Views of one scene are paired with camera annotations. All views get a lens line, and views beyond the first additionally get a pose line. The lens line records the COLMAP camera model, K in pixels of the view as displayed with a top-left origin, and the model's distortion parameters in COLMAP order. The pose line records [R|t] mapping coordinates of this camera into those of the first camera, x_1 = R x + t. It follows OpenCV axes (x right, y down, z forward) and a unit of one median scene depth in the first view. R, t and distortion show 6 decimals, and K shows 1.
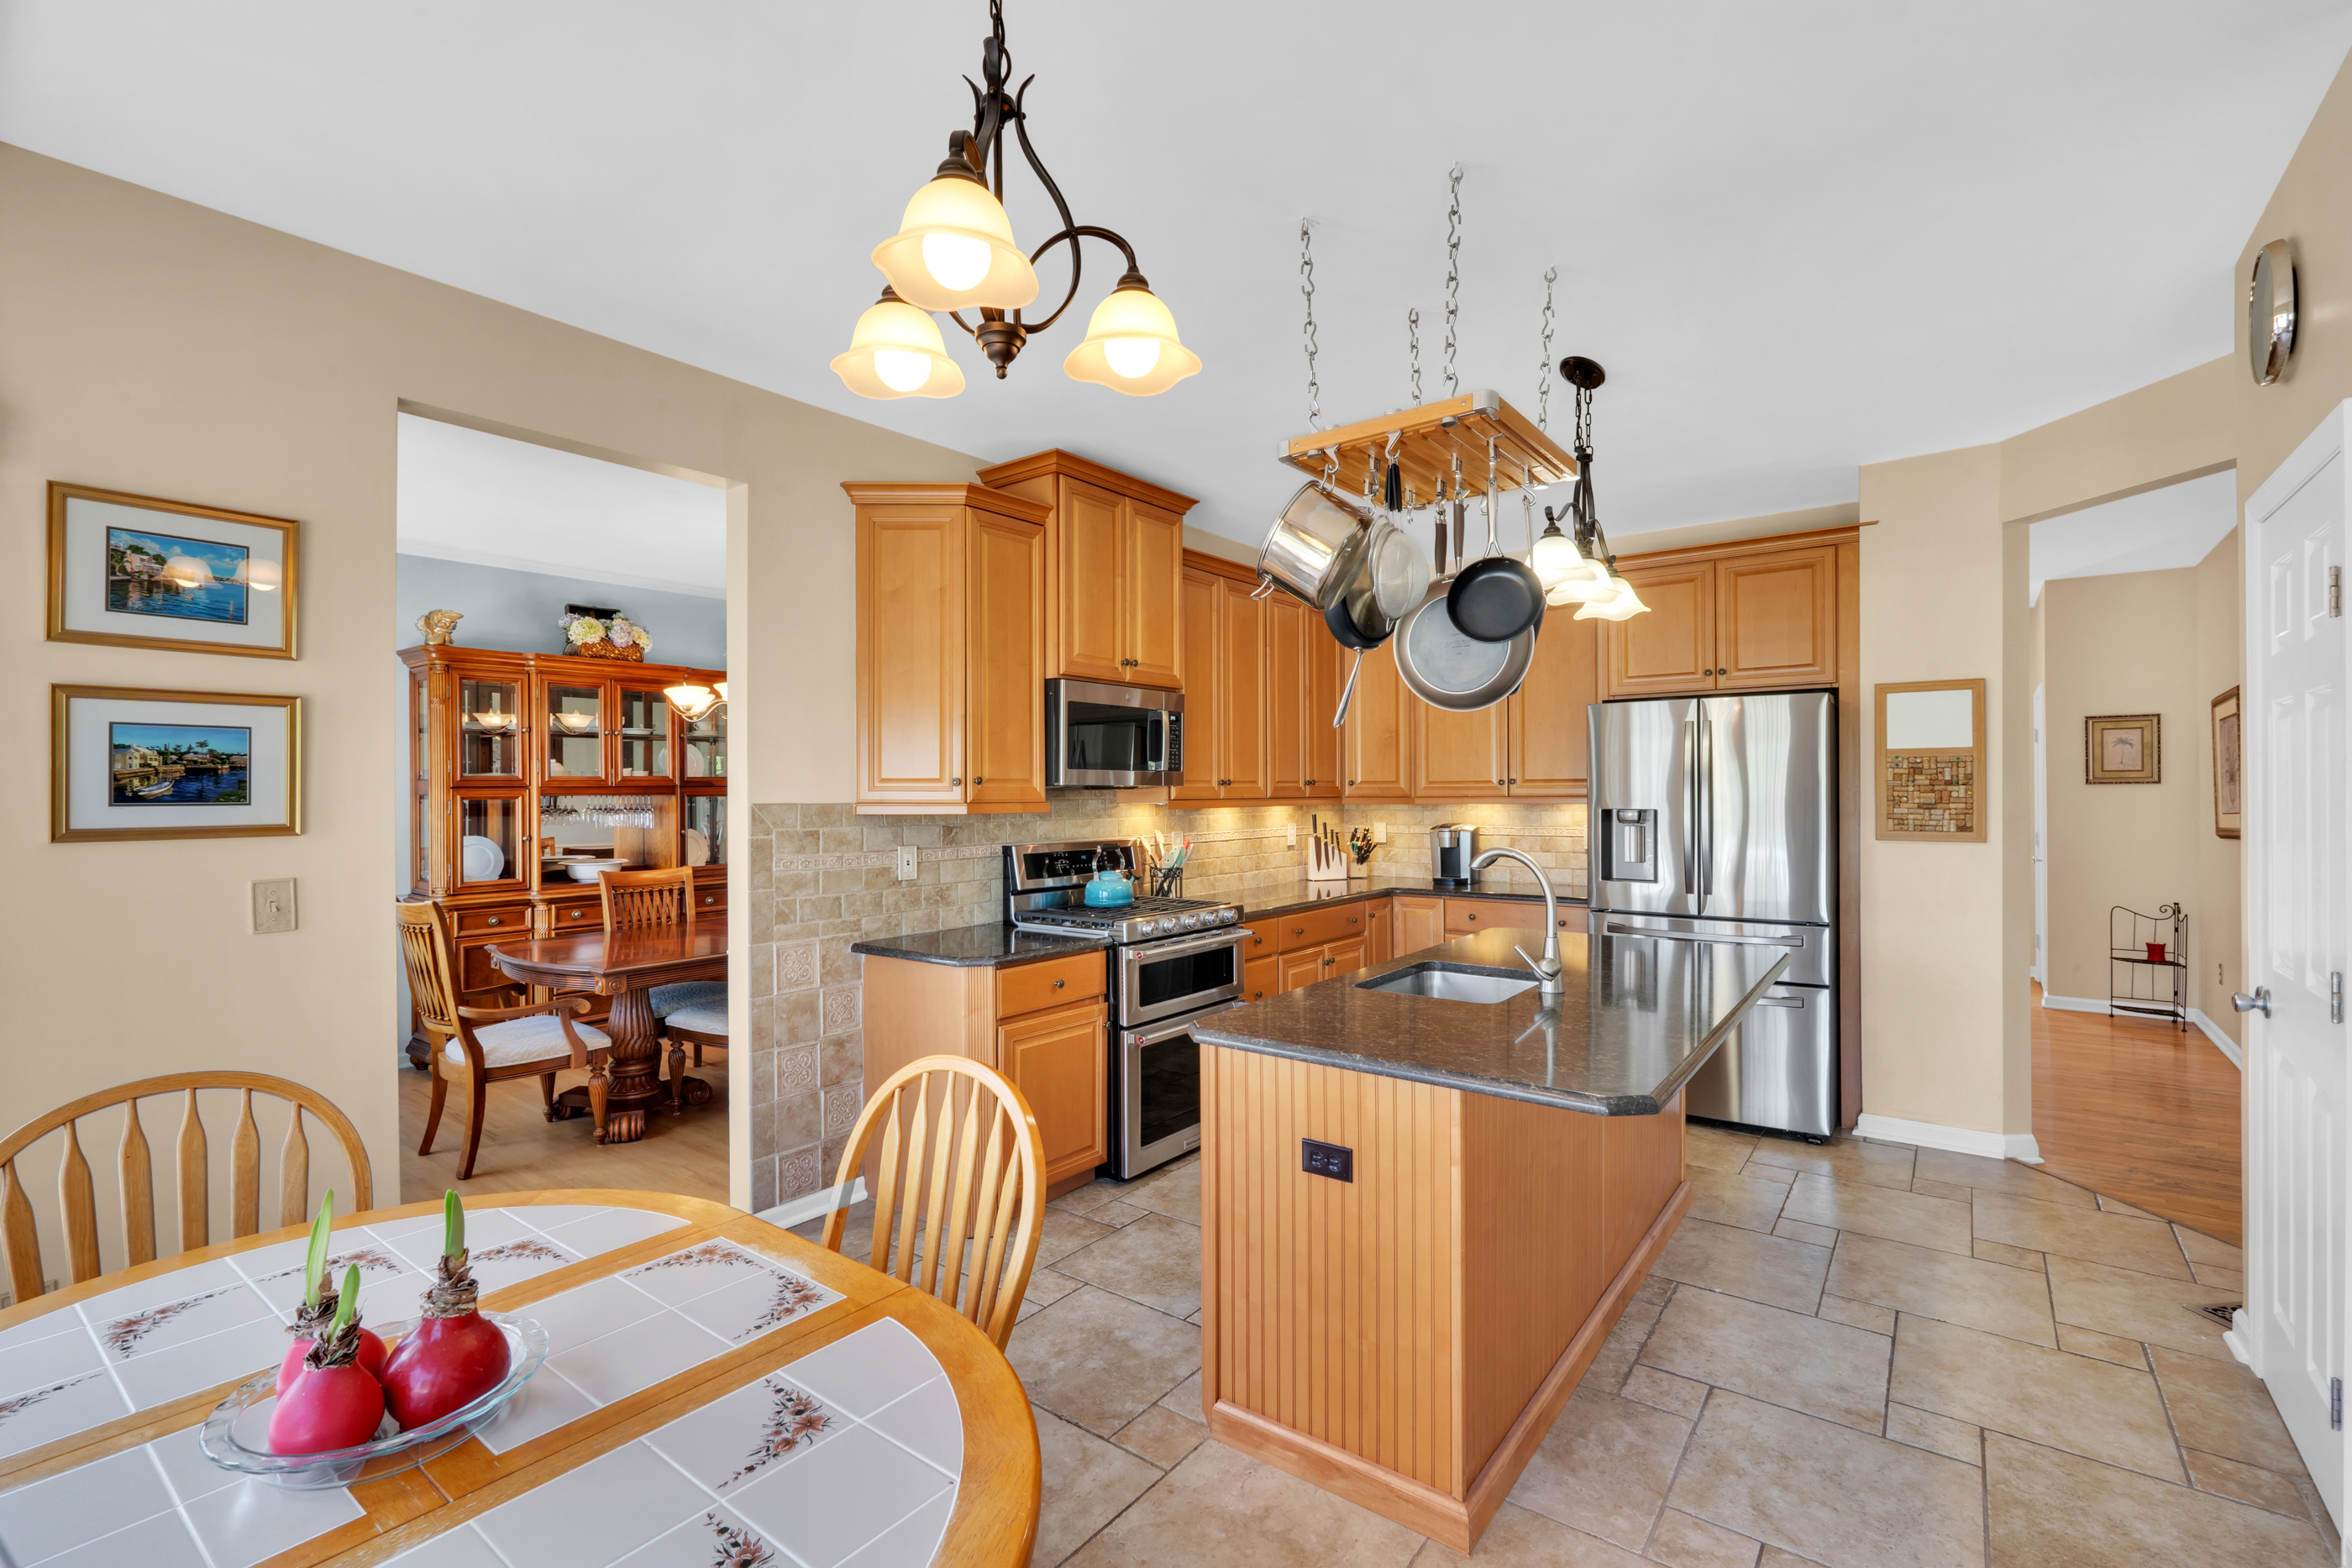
lens RADIAL K [[1025.4, 0, 1172.9], [0, 1025.4, 791.8], [0, 0, 1]] dist [-0.004447, 0.000708]
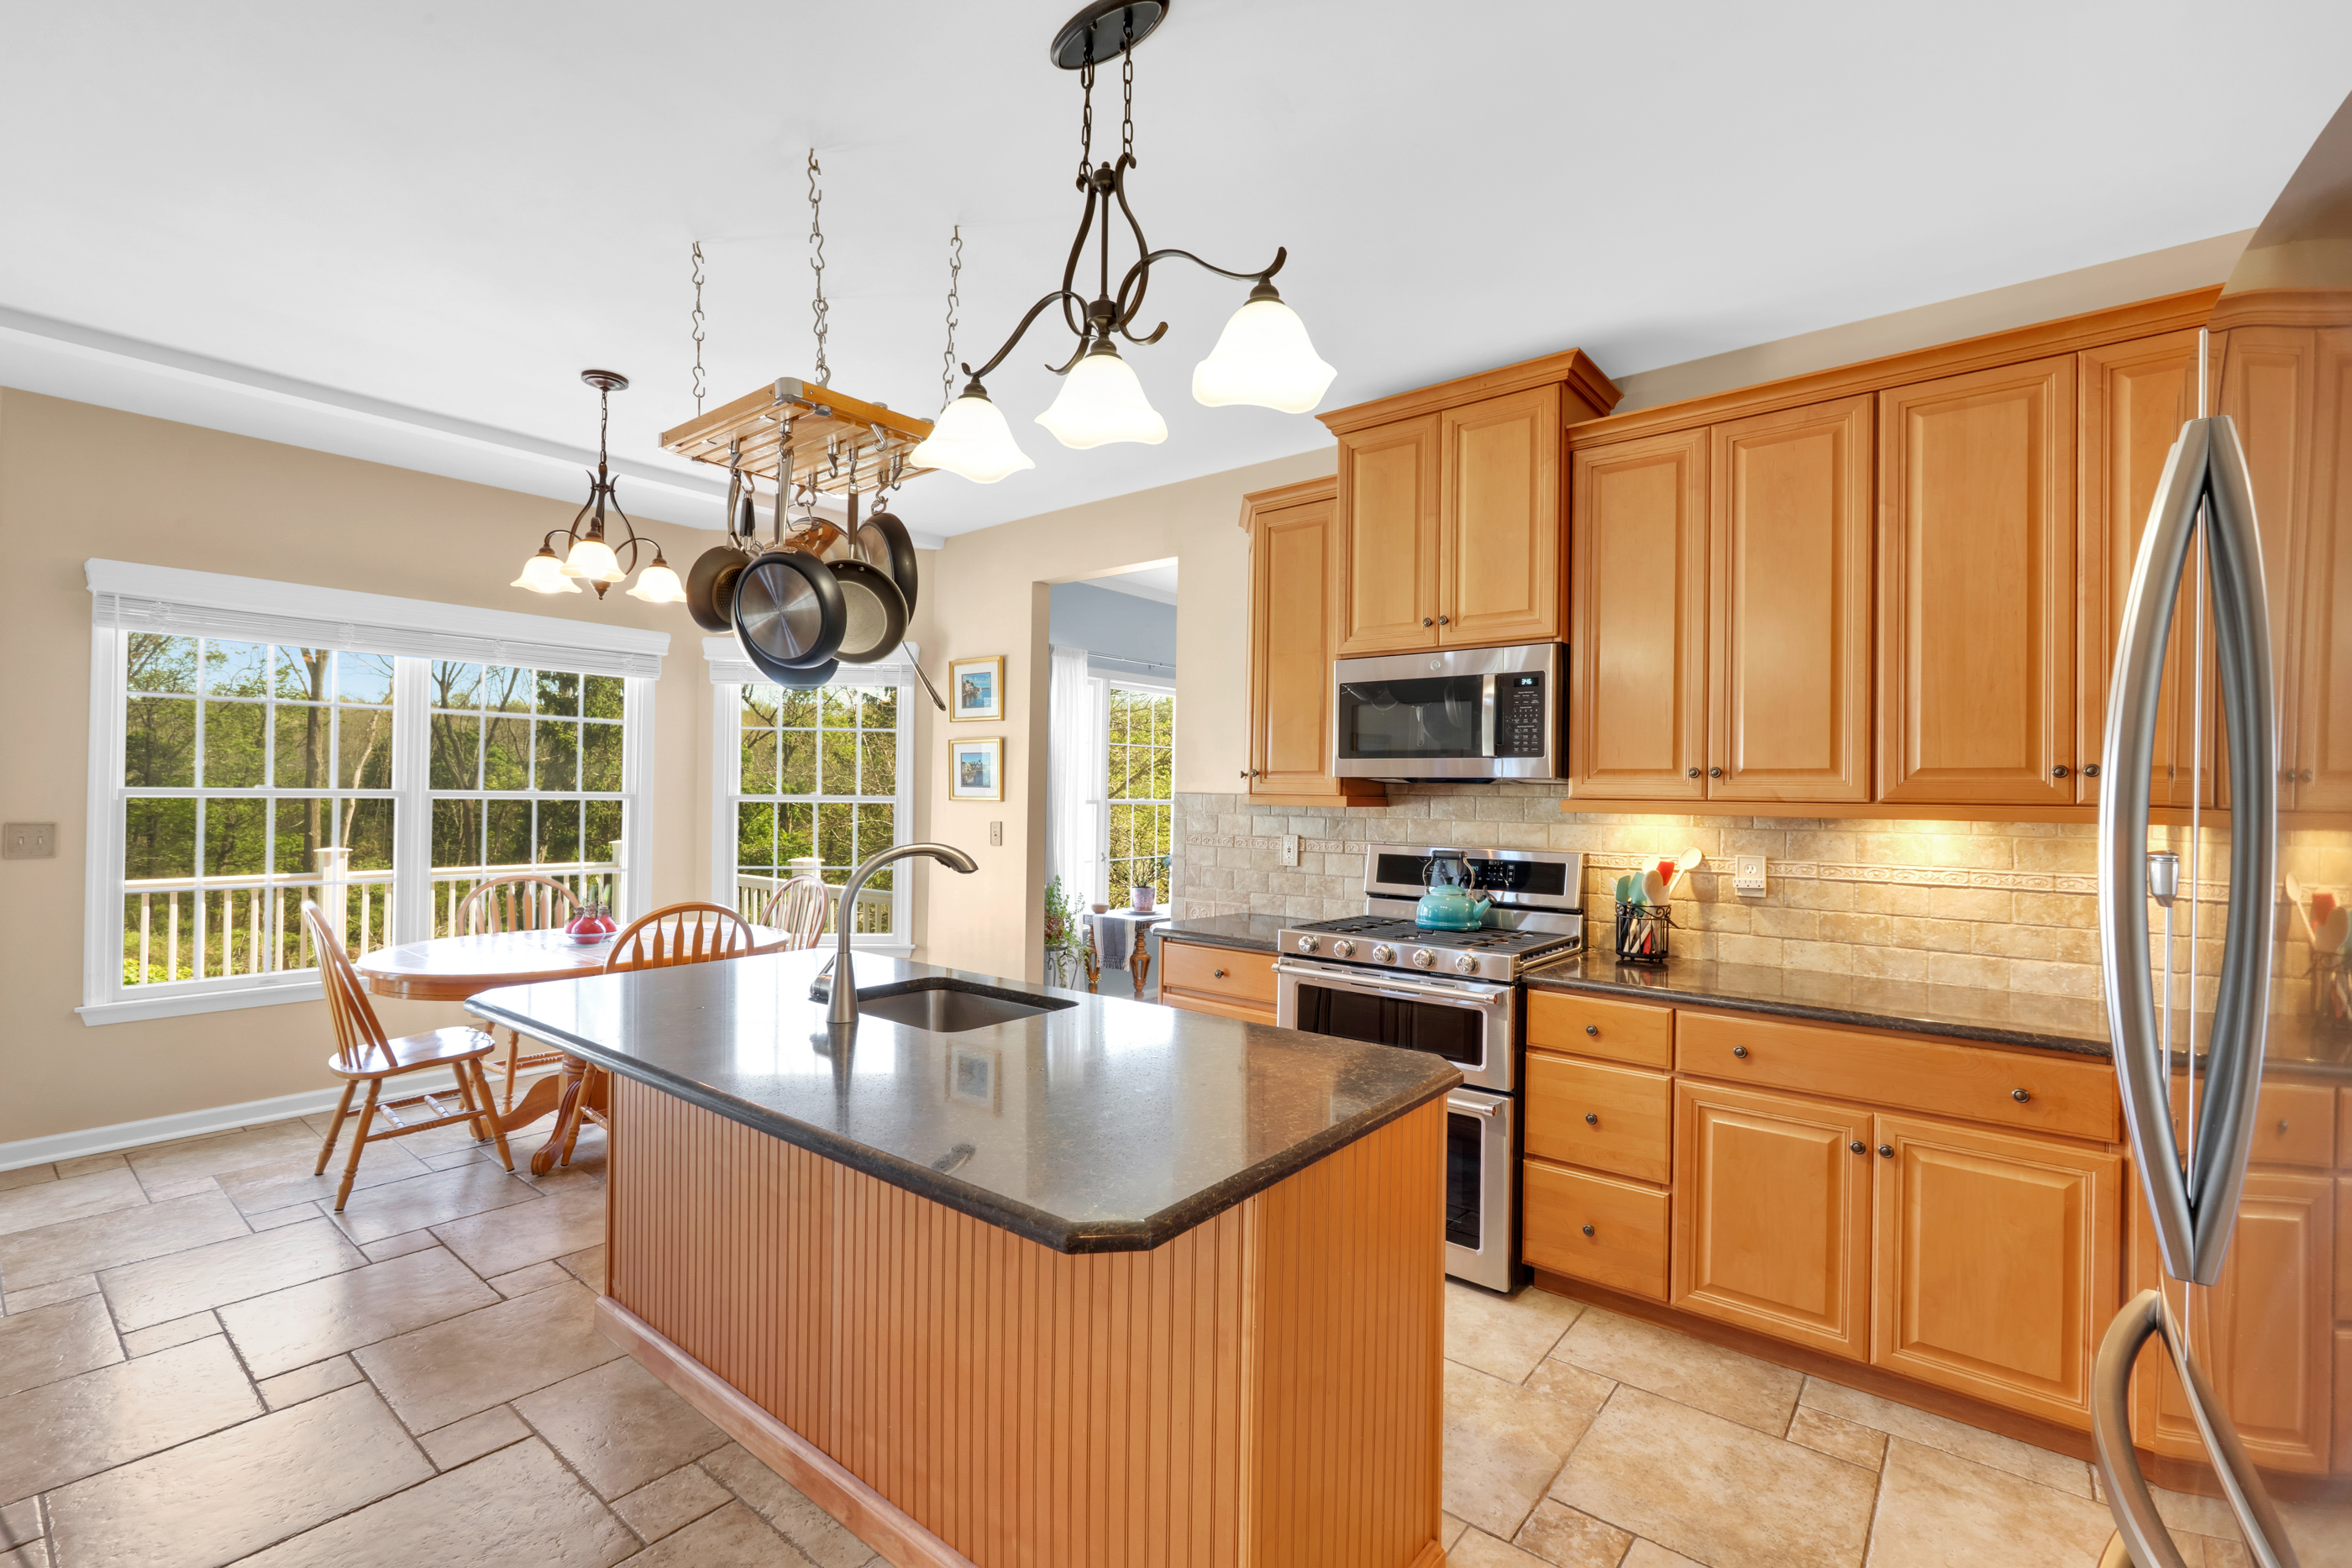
lens RADIAL K [[1025.4, 0, 1172.9], [0, 1025.4, 791.8], [0, 0, 1]] dist [-0.004447, 0.000708]
pose [[-0.016942, 0.002854, -0.999852, 0.921222], [-0.015801, 0.999870, 0.003122, 0.006169], [0.999732, 0.015852, -0.016895, 0.992973]]
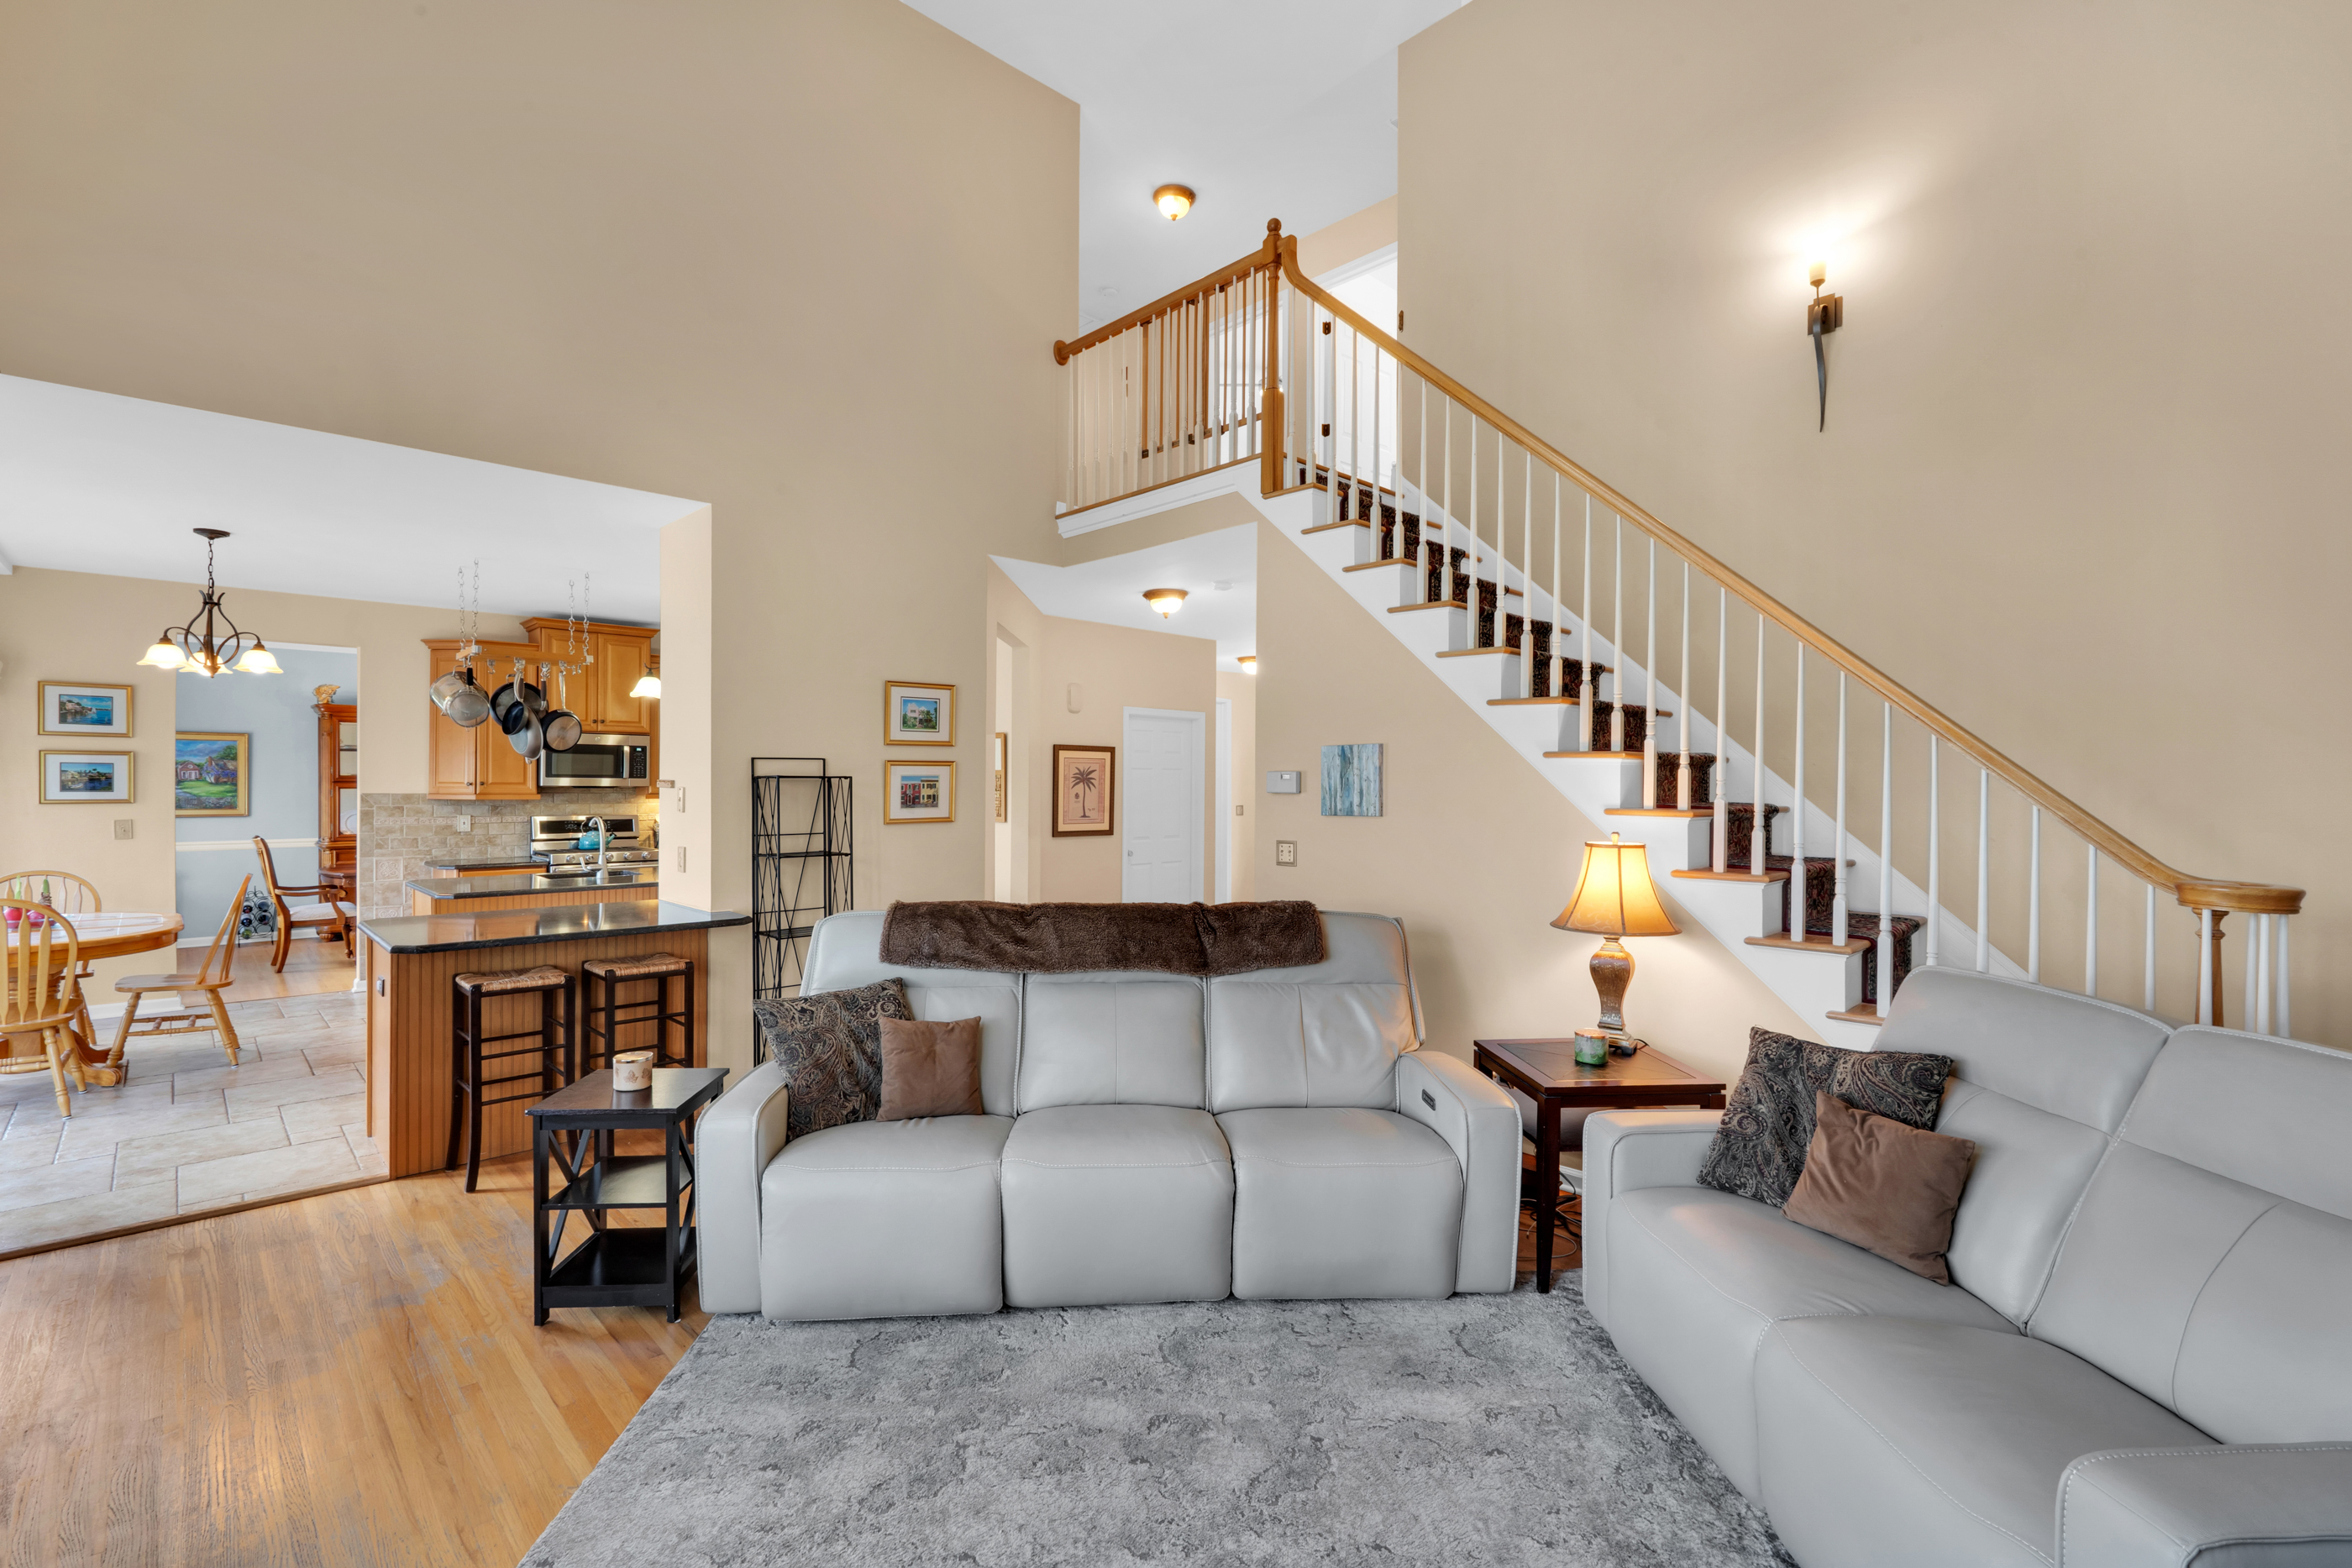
lens RADIAL K [[1025.4, 0, 1172.9], [0, 1025.4, 791.8], [0, 0, 1]] dist [-0.004447, 0.000708]
pose [[0.990216, 0.012590, -0.138975, 1.565231], [-0.011482, 0.999896, 0.008772, -0.029694], [0.139071, -0.007090, 0.990257, -0.897254]]
